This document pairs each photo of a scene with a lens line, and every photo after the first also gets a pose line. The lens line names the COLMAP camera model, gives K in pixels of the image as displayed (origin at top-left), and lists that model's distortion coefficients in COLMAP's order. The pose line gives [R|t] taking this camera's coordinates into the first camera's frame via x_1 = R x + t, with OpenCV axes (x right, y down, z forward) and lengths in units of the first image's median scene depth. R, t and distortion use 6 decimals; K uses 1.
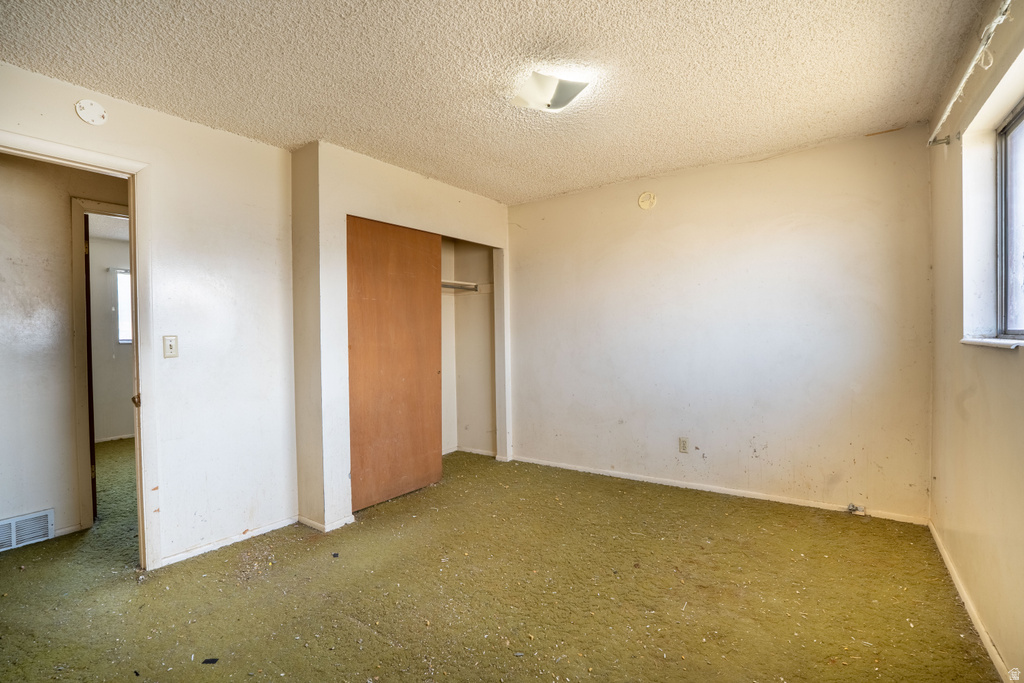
lens RADIAL K [[477.3, 0, 508.3], [0, 477.3, 342.7], [0, 0, 1]] dist [-0.072035, 0.026819]
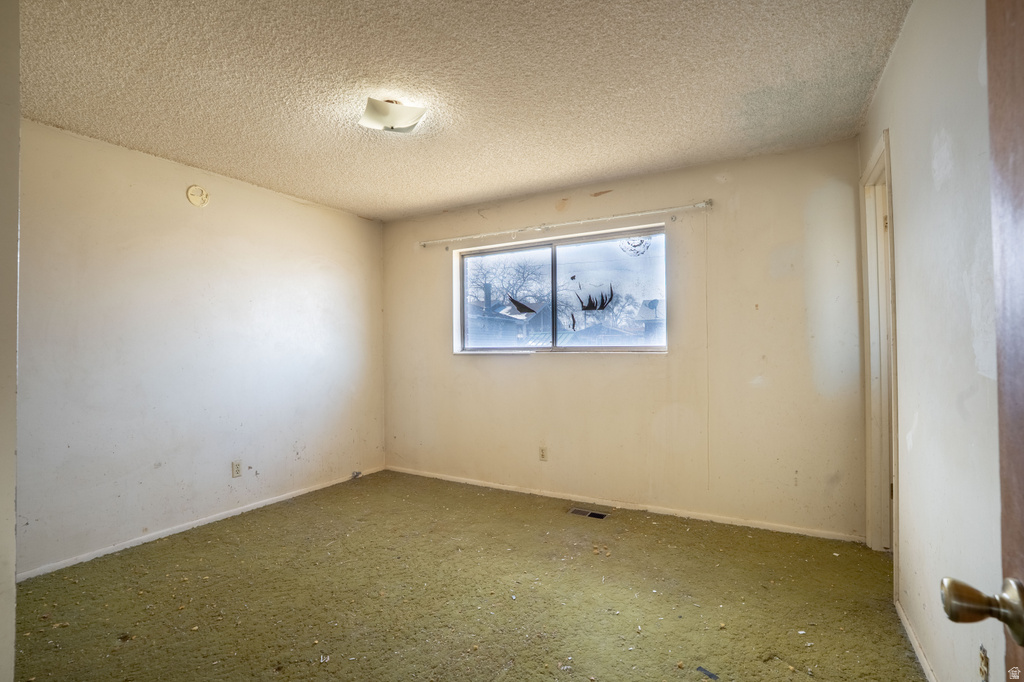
lens RADIAL K [[477.3, 0, 508.3], [0, 477.3, 342.2], [0, 0, 1]] dist [-0.072035, 0.026819]
pose [[-0.092228, 0.026324, 0.995390, -0.668087], [0.030572, 0.999254, -0.023594, 0.002867], [-0.995268, 0.028255, -0.092964, 0.589705]]
